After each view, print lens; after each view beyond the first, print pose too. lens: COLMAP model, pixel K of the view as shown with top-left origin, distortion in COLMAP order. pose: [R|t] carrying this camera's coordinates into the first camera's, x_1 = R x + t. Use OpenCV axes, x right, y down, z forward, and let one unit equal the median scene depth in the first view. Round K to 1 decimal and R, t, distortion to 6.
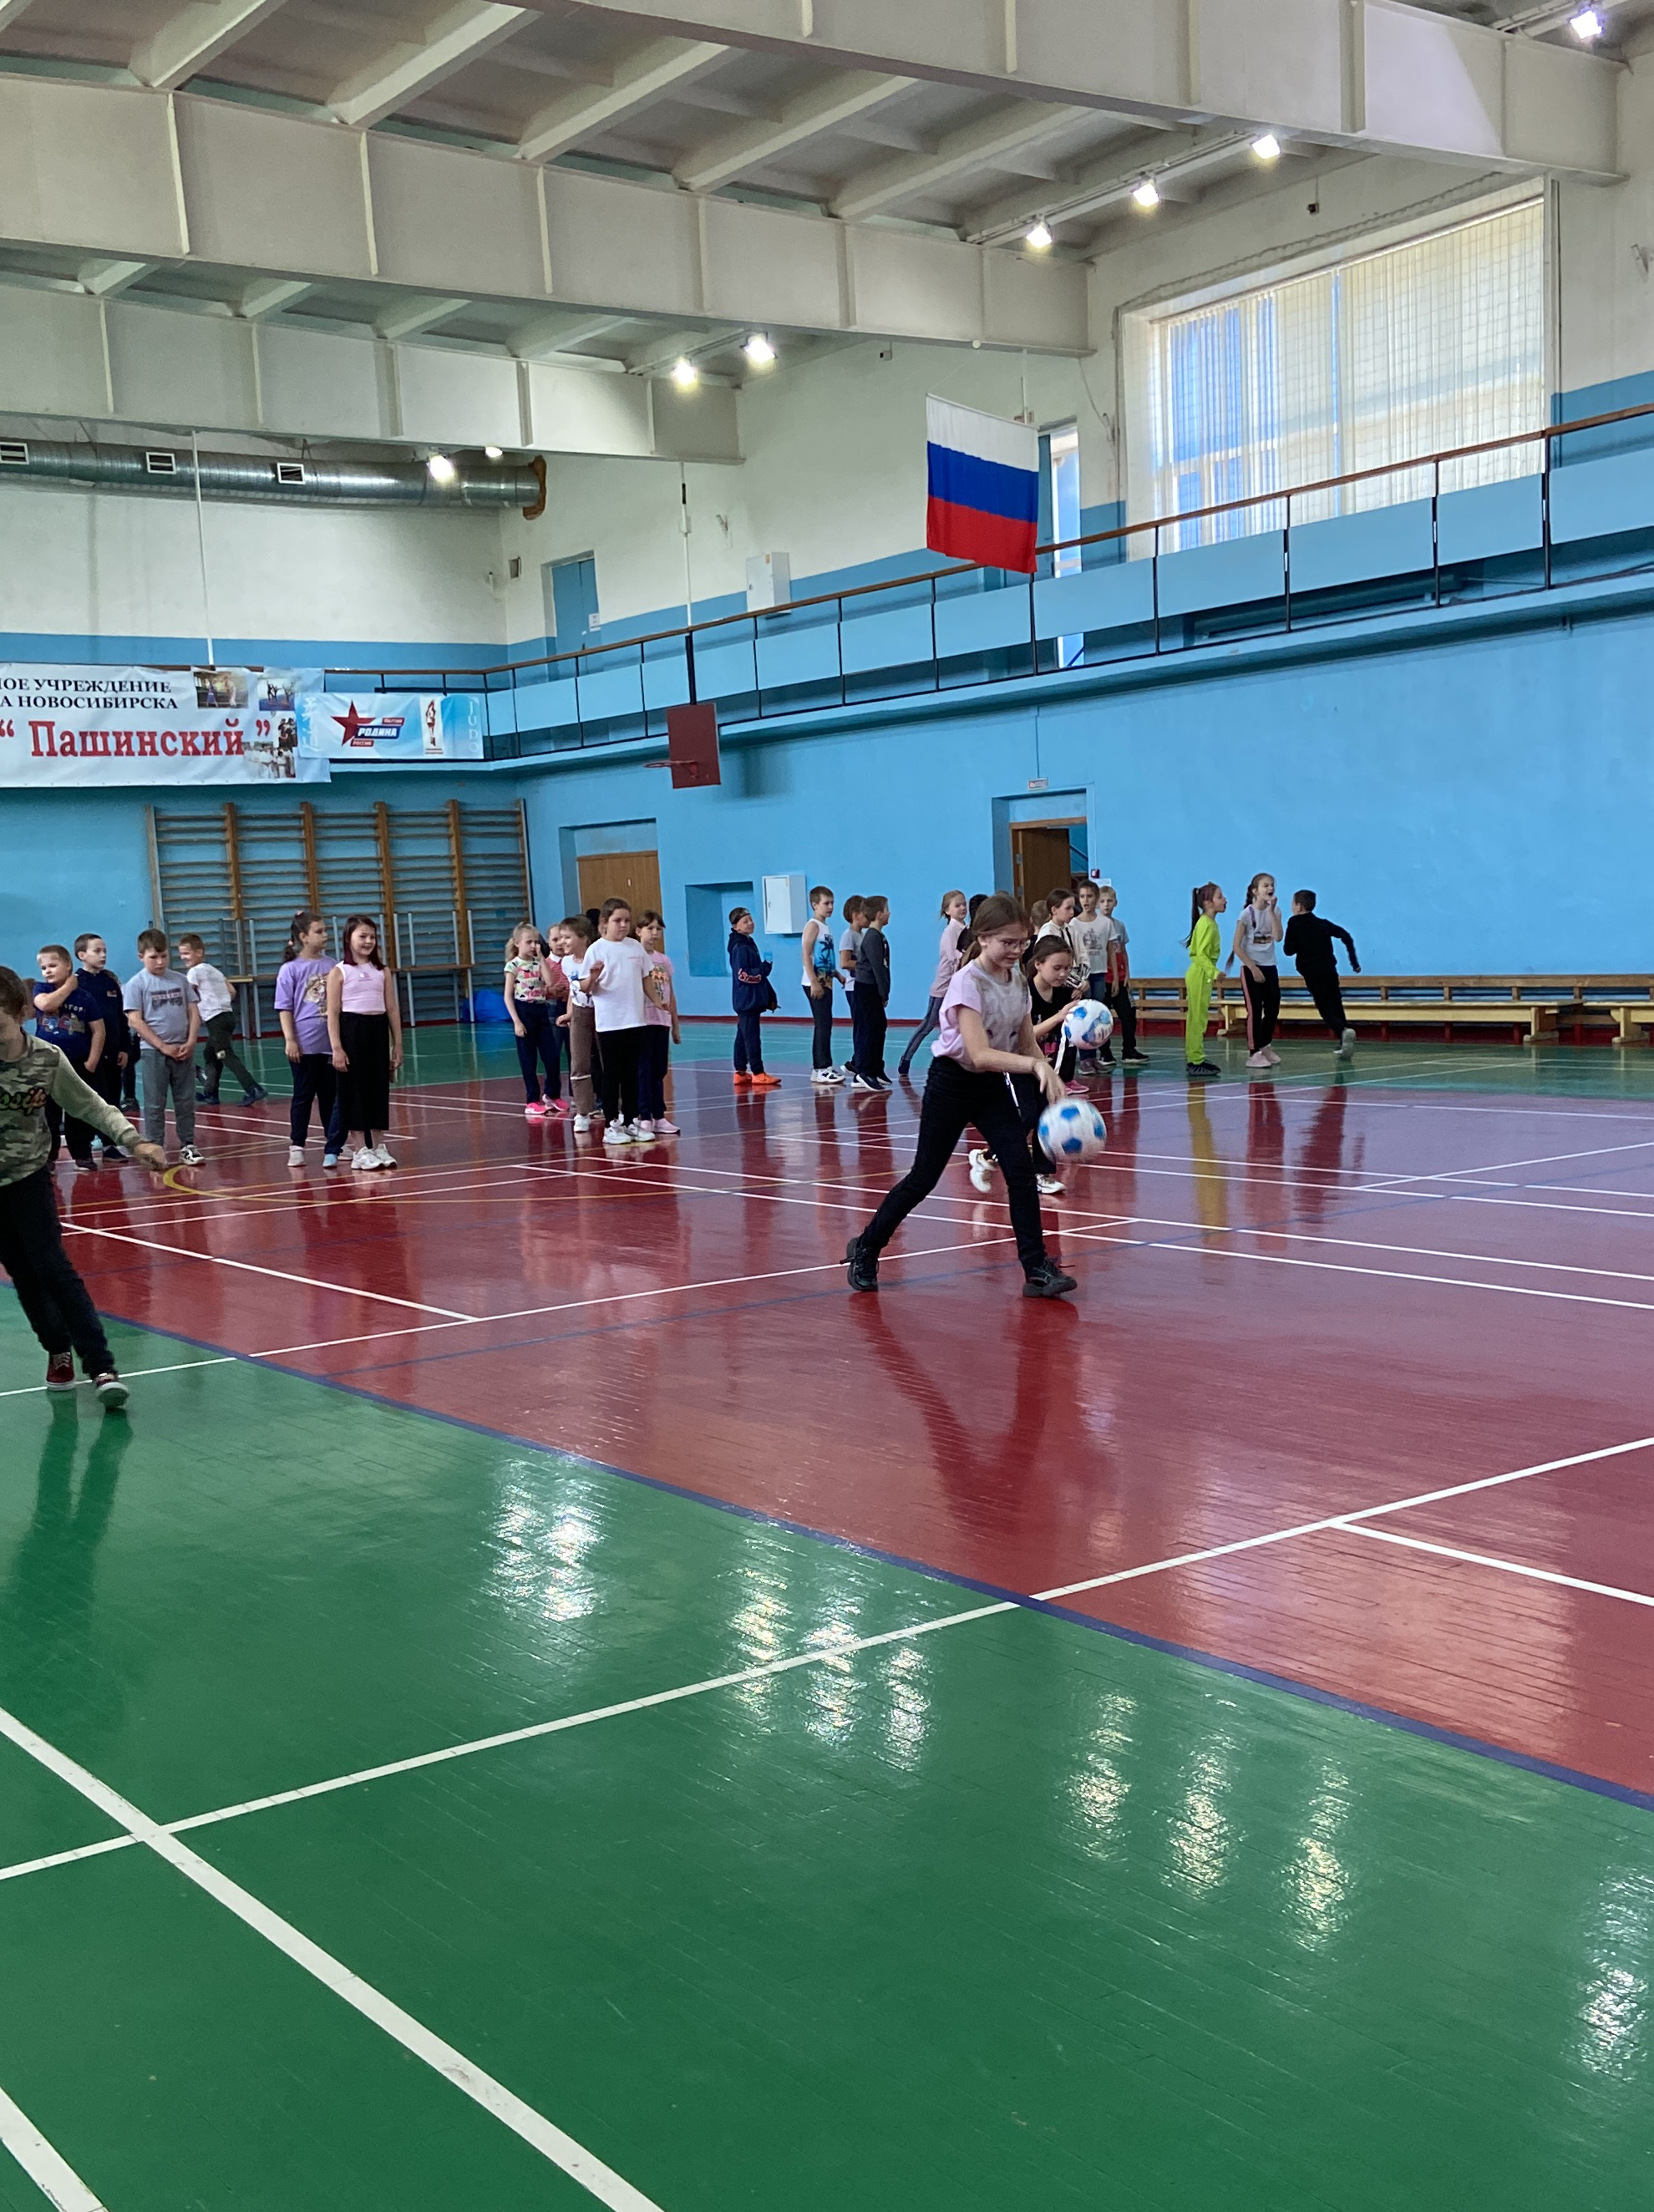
lens RADIAL K [[2518.1, 0, 827.0], [0, 2518.1, 1106.0], [0, 0, 1]] dist [0.135156, -0.174006]
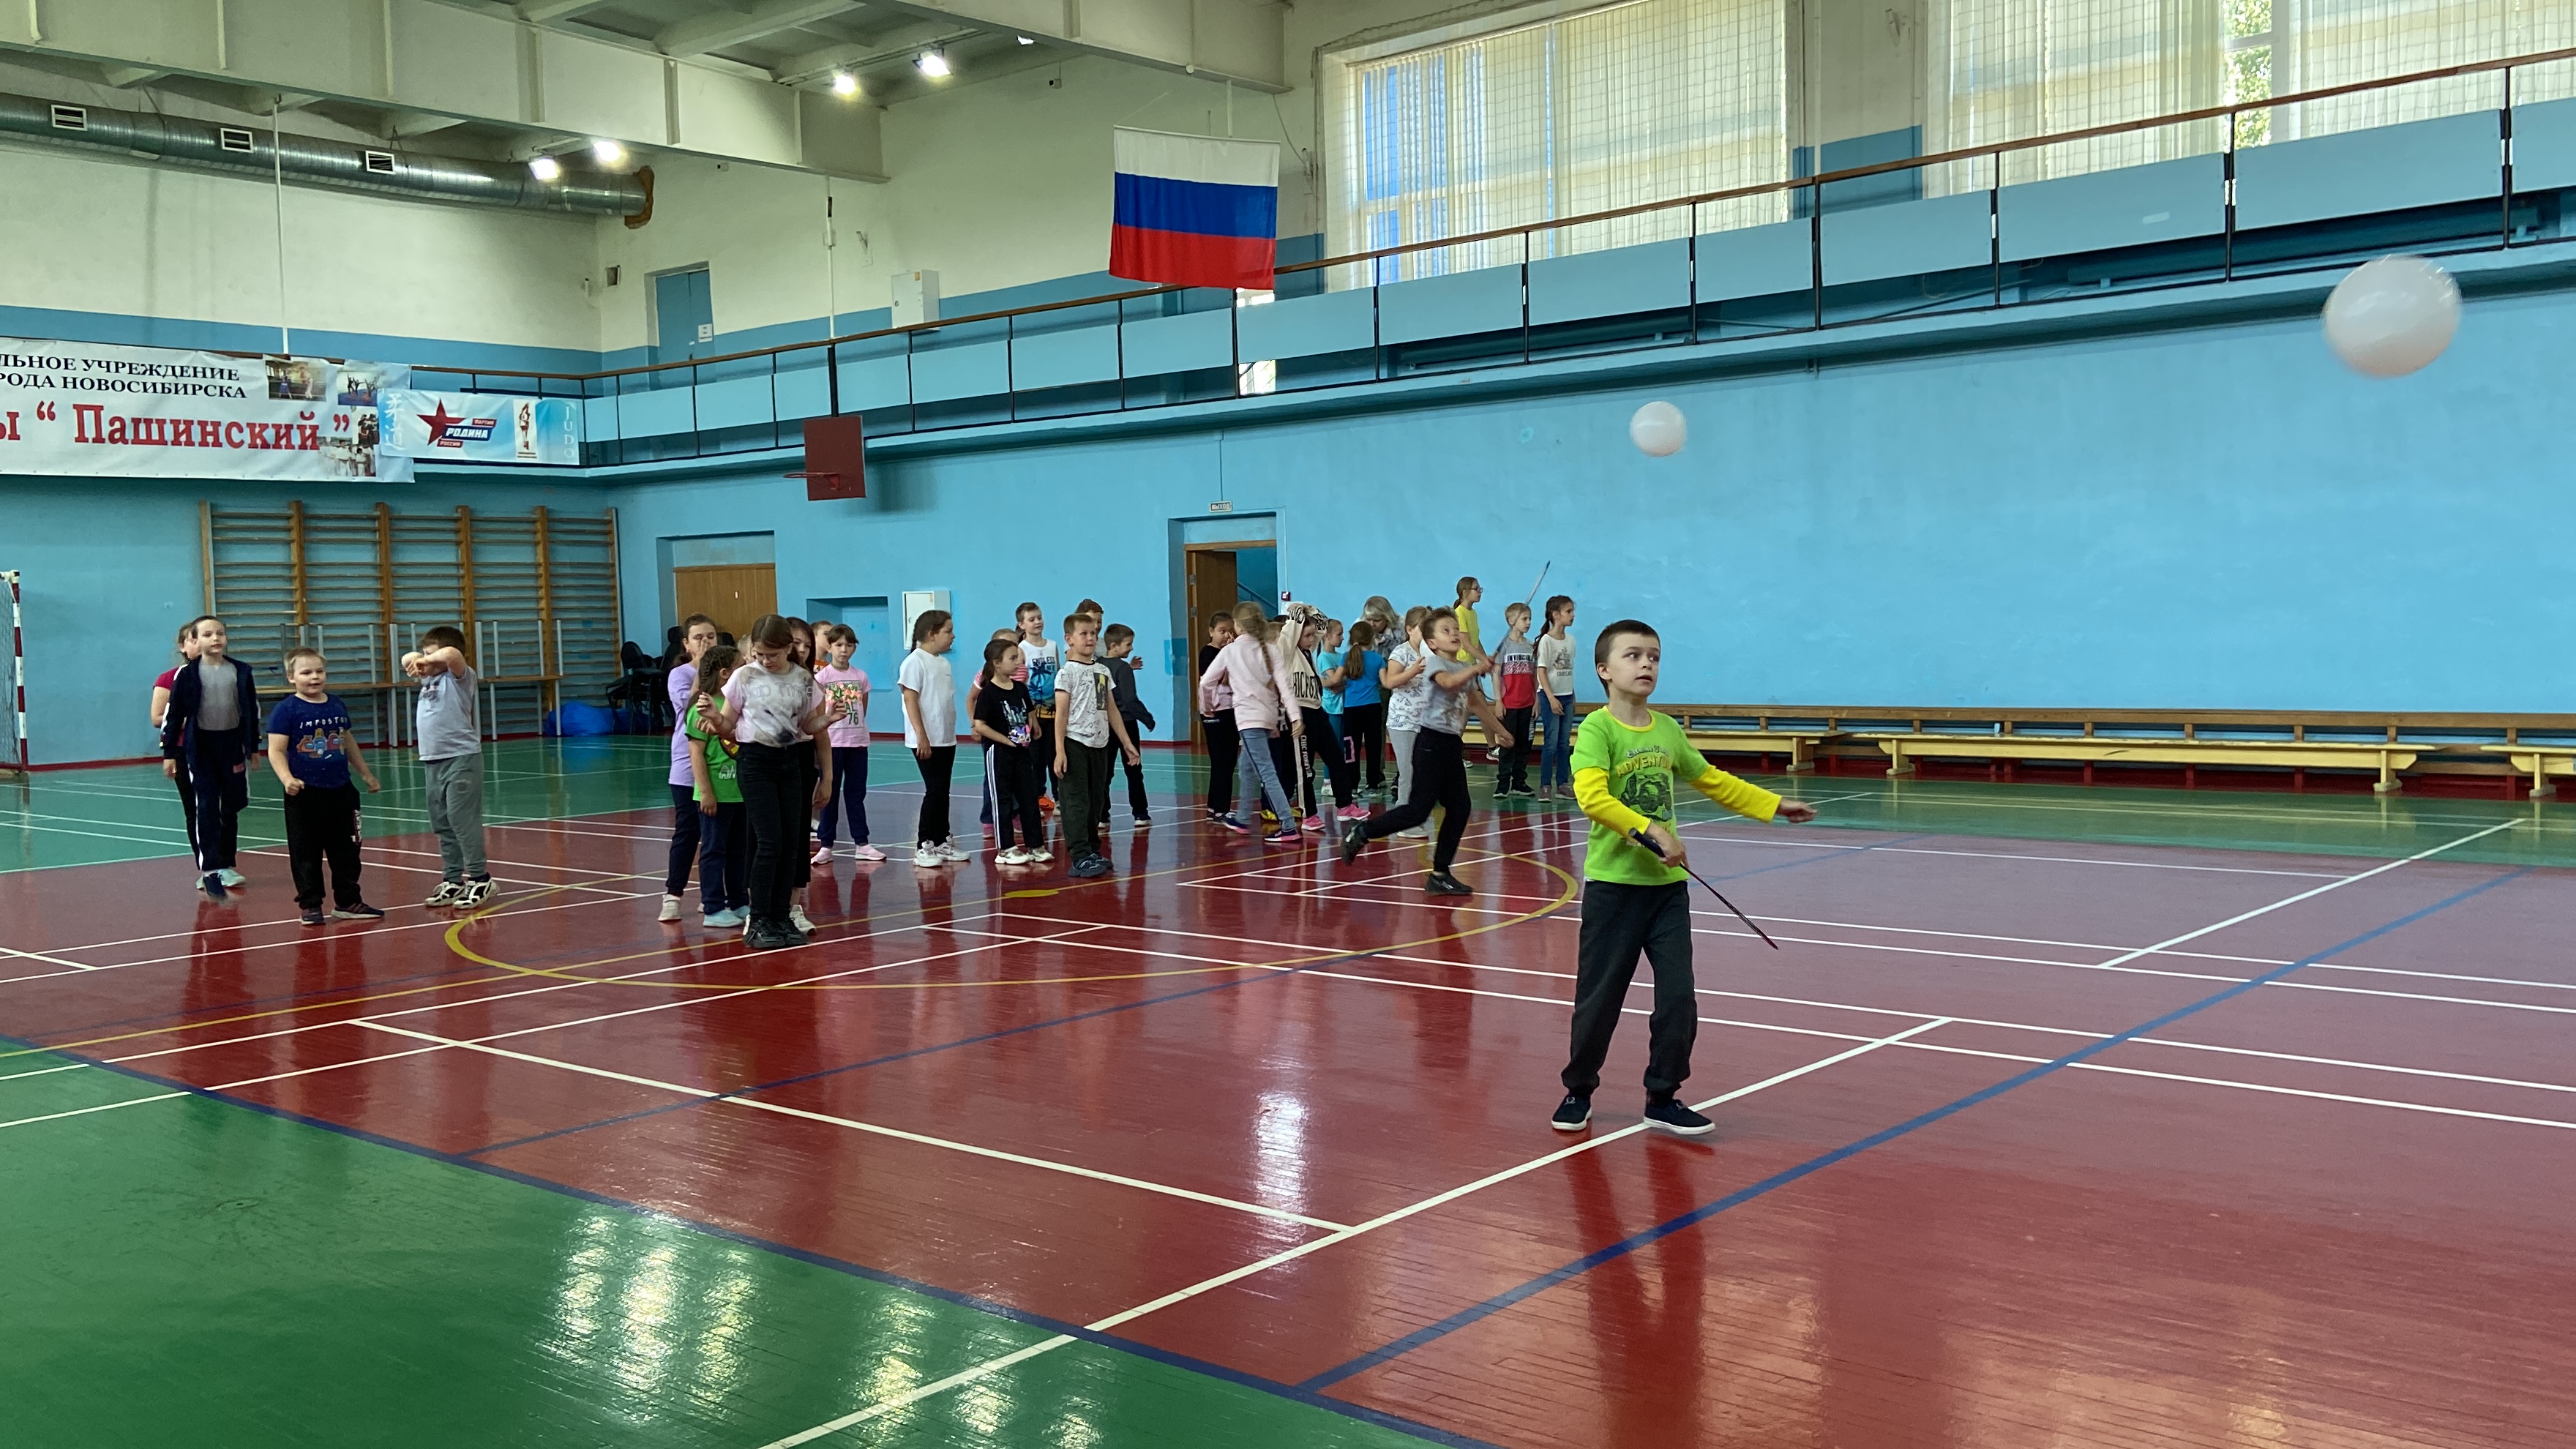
lens RADIAL K [[2205.5, 0, 1294.3], [0, 2205.5, 633.8], [0, 0, 1]] dist [0.143892, -0.192923]
pose [[0.971077, 0.020697, 0.237869, -0.077210], [-0.002074, 0.996929, -0.078278, -0.006408], [-0.238758, 0.075521, 0.968138, 0.115914]]
